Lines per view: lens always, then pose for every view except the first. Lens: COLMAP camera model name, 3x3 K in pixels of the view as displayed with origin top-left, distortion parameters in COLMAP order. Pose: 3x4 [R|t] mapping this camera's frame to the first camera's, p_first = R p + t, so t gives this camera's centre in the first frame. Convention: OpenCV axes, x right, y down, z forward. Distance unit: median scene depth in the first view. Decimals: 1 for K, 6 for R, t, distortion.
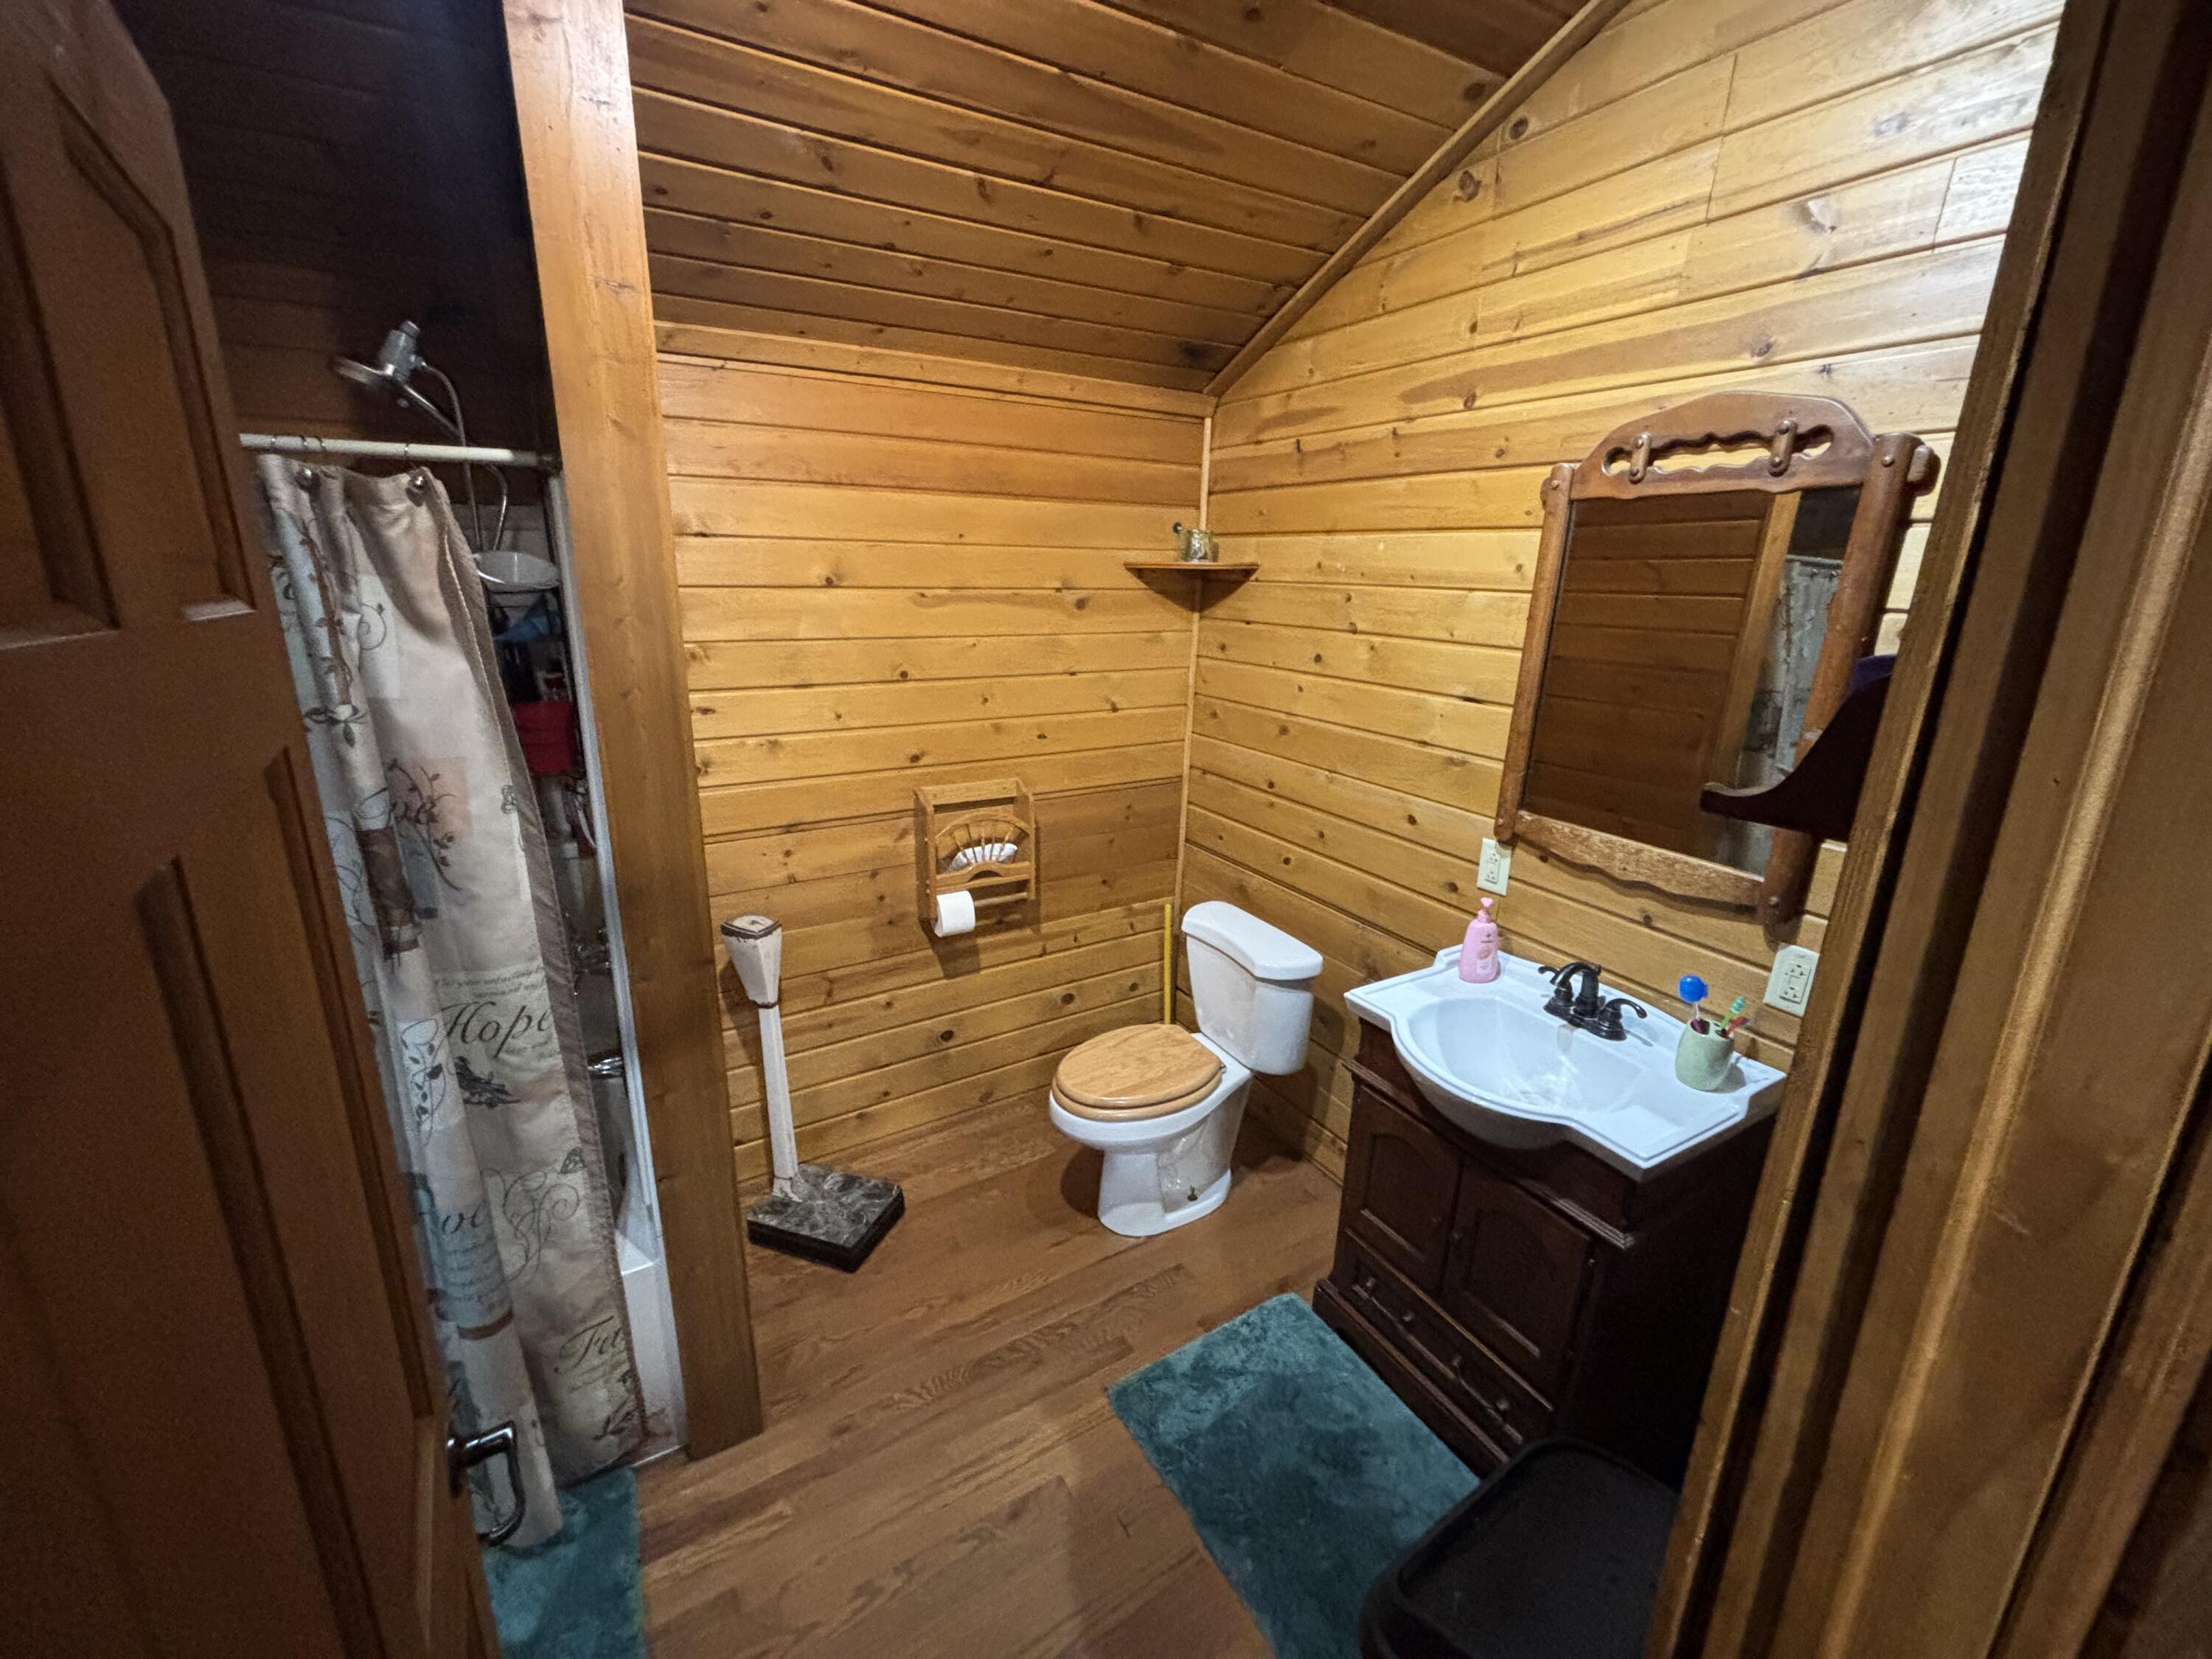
lens RADIAL K [[889.8, 0, 1104.5], [0, 889.8, 824.0], [0, 0, 1]] dist [-0.002238, 0.001448]
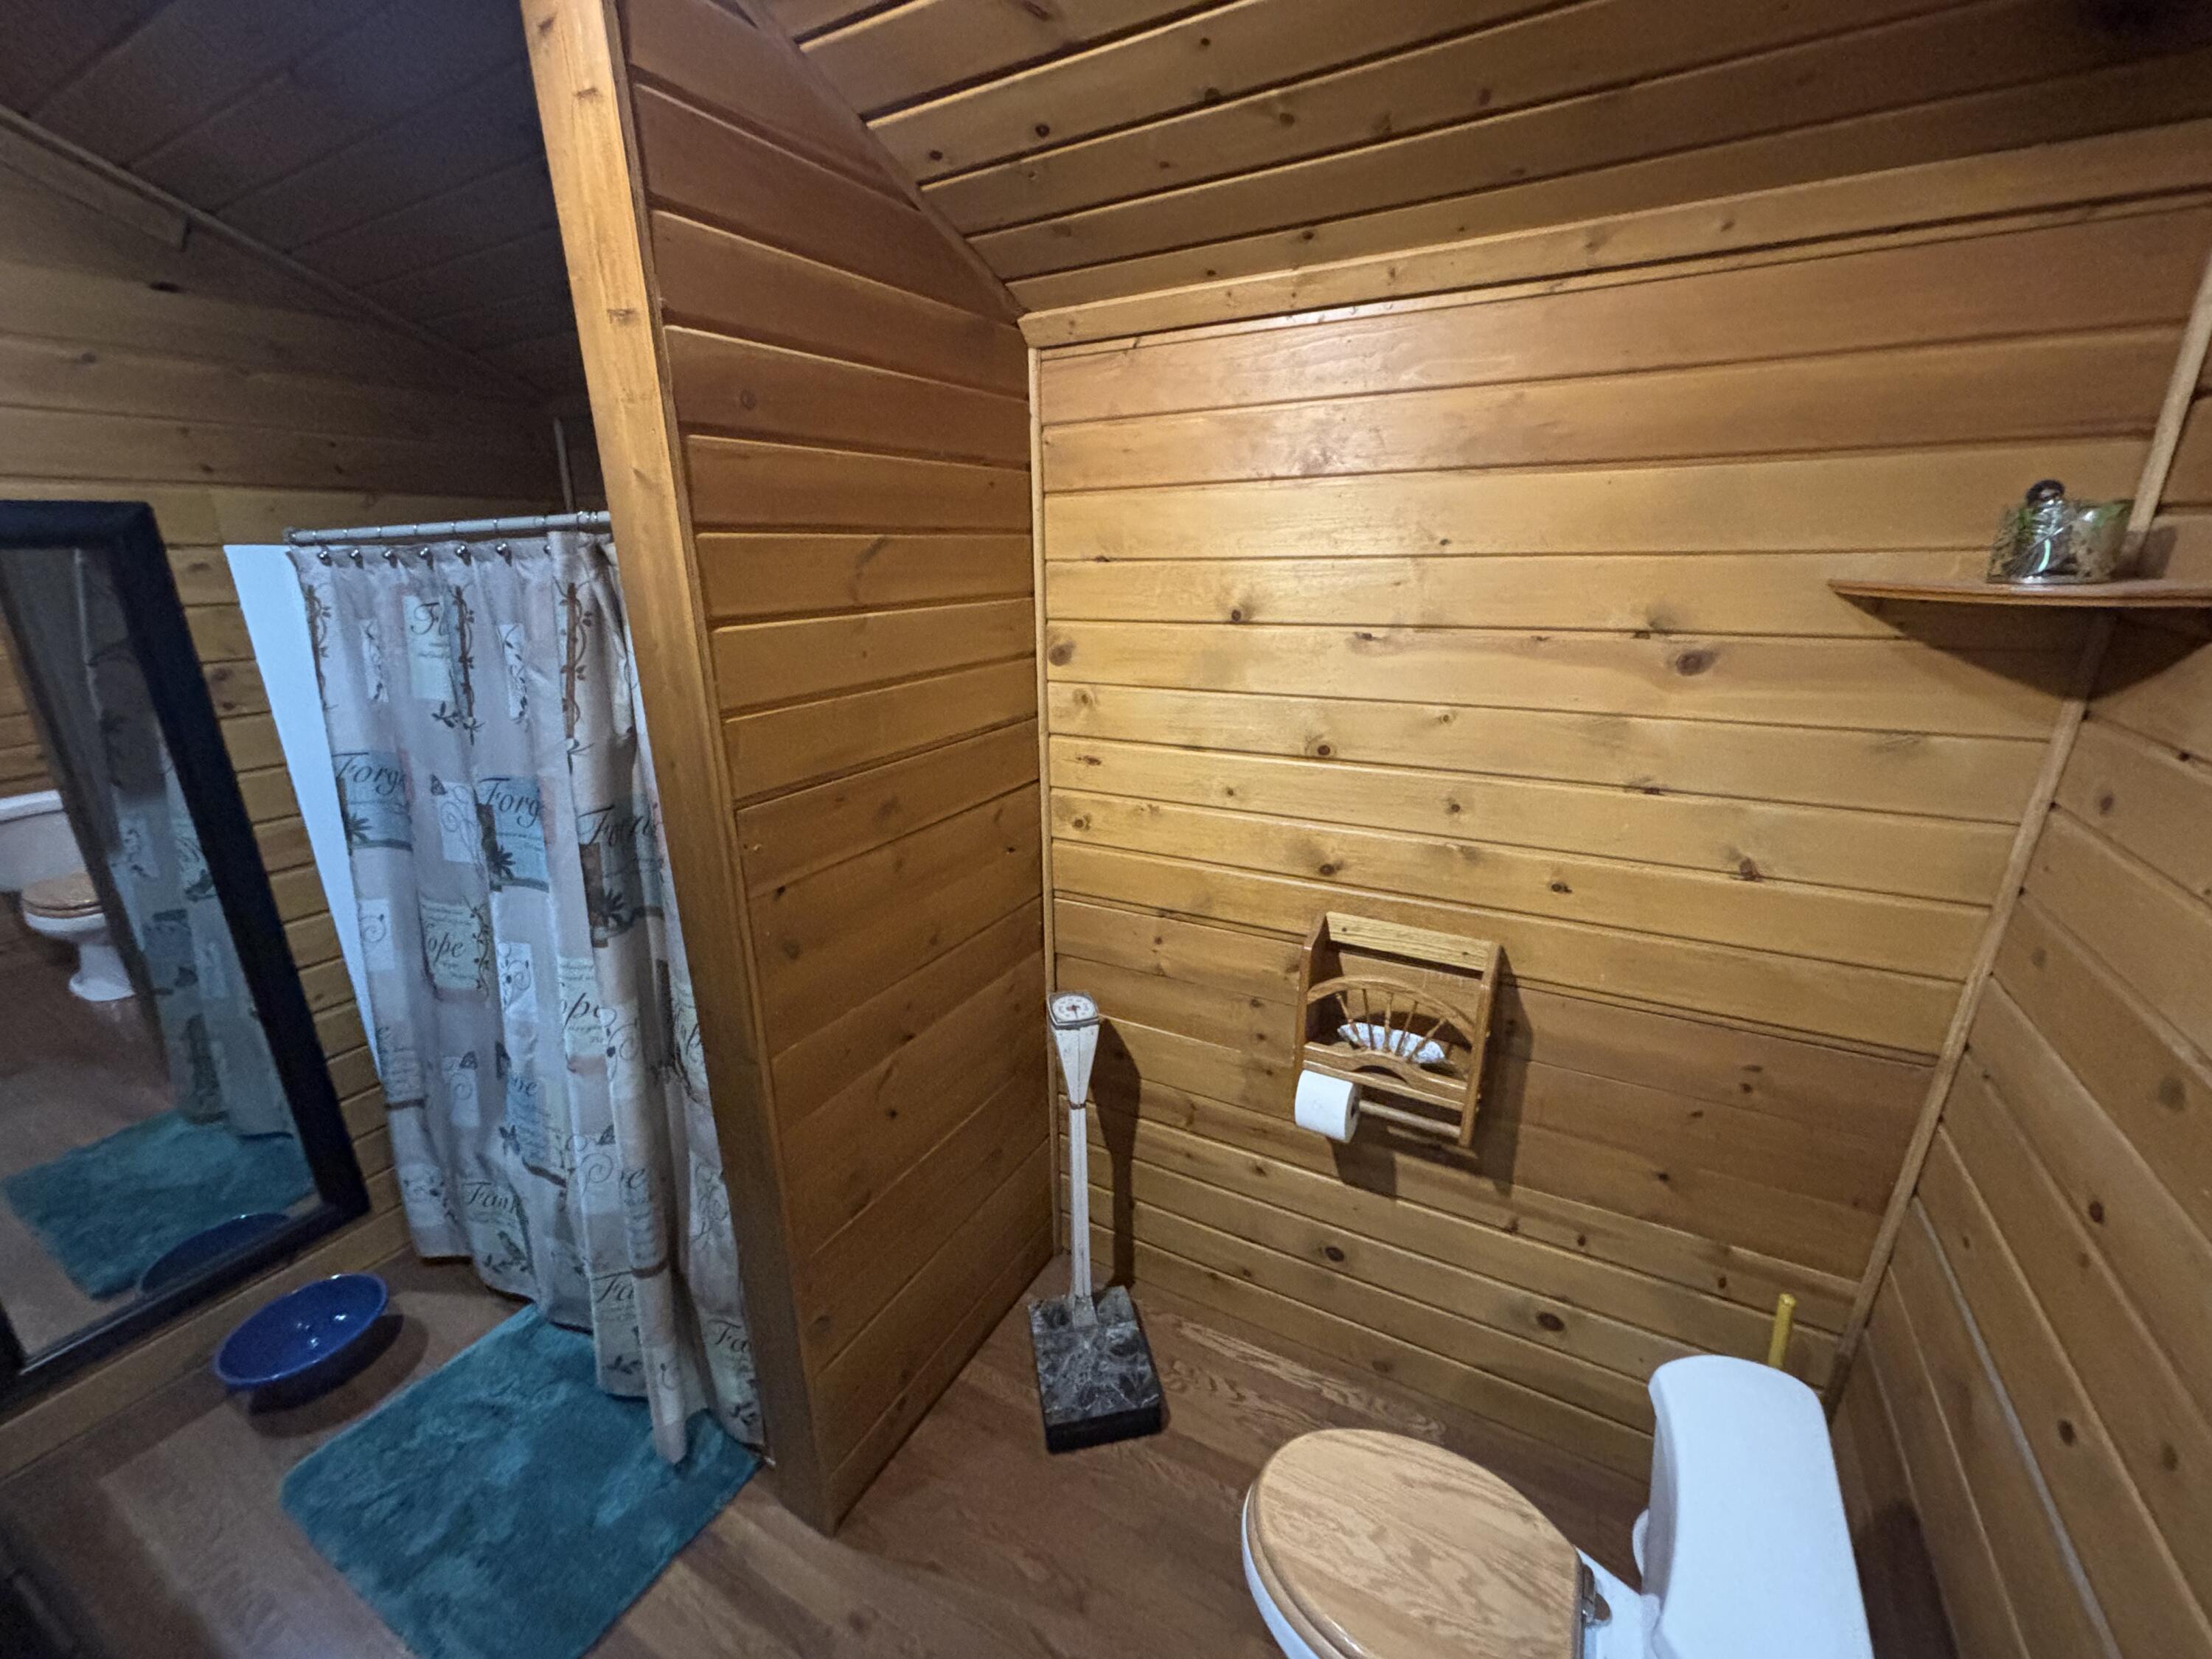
lens RADIAL K [[889.8, 0, 1103.3], [0, 889.8, 818.4], [0, 0, 1]] dist [-0.002238, 0.001448]
pose [[0.506889, 0.231799, -0.830260, 0.247166], [-0.209928, 0.967363, 0.141912, -0.164523], [0.836058, 0.102361, 0.539007, 0.458105]]
